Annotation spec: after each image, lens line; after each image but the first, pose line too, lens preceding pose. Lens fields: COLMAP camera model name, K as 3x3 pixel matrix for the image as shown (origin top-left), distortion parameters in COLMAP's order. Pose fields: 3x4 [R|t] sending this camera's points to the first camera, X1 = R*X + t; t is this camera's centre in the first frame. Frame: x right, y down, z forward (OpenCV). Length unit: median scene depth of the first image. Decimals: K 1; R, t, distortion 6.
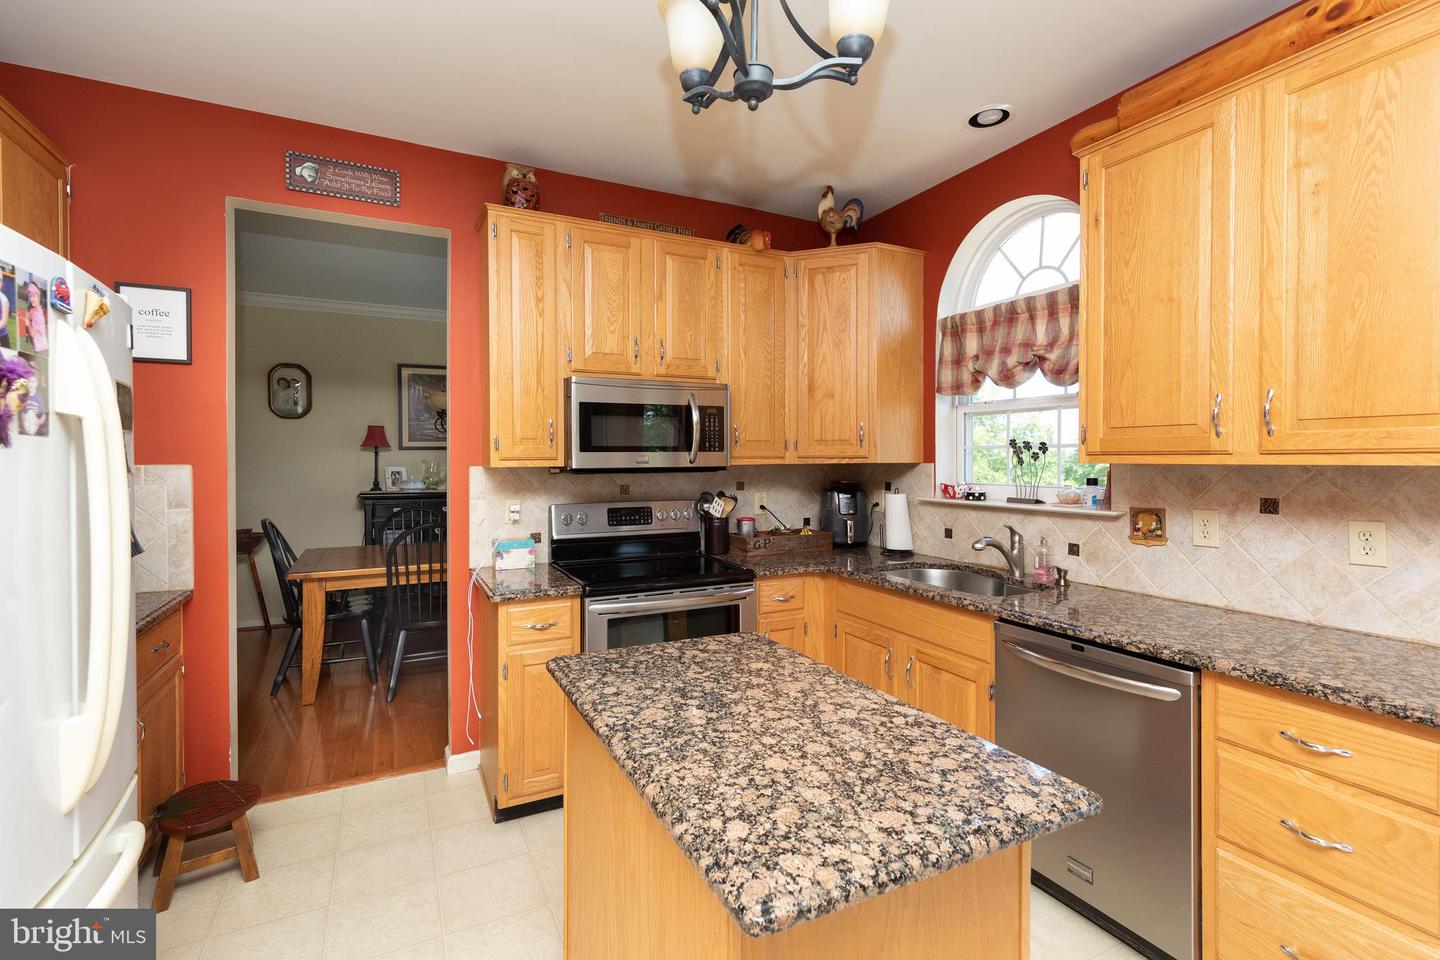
lens RADIAL K [[639.3, 0, 727.4], [0, 639.3, 463.3], [0, 0, 1]] dist [0.009164, 0.000483]
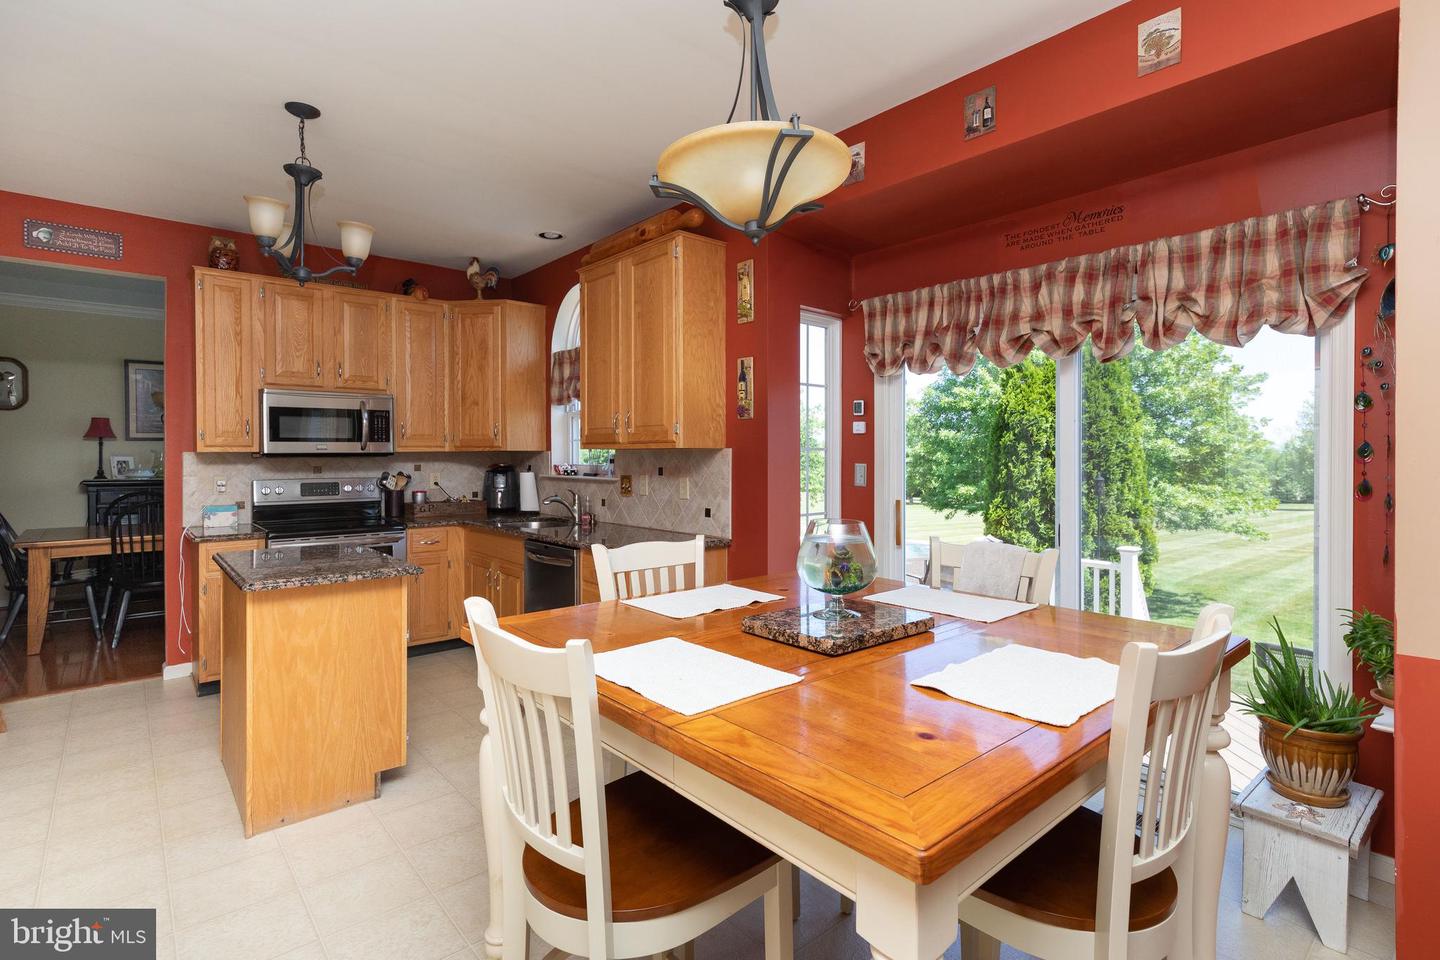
lens RADIAL K [[694.7, 0, 722.3], [0, 694.7, 457.9], [0, 0, 1]] dist [0.008019, -0.002129]
pose [[0.974250, 0.000289, 0.225470, 0.399444], [0.000221, 0.999997, -0.002239, 0.022308], [-0.225470, 0.002231, 0.974248, -0.736141]]
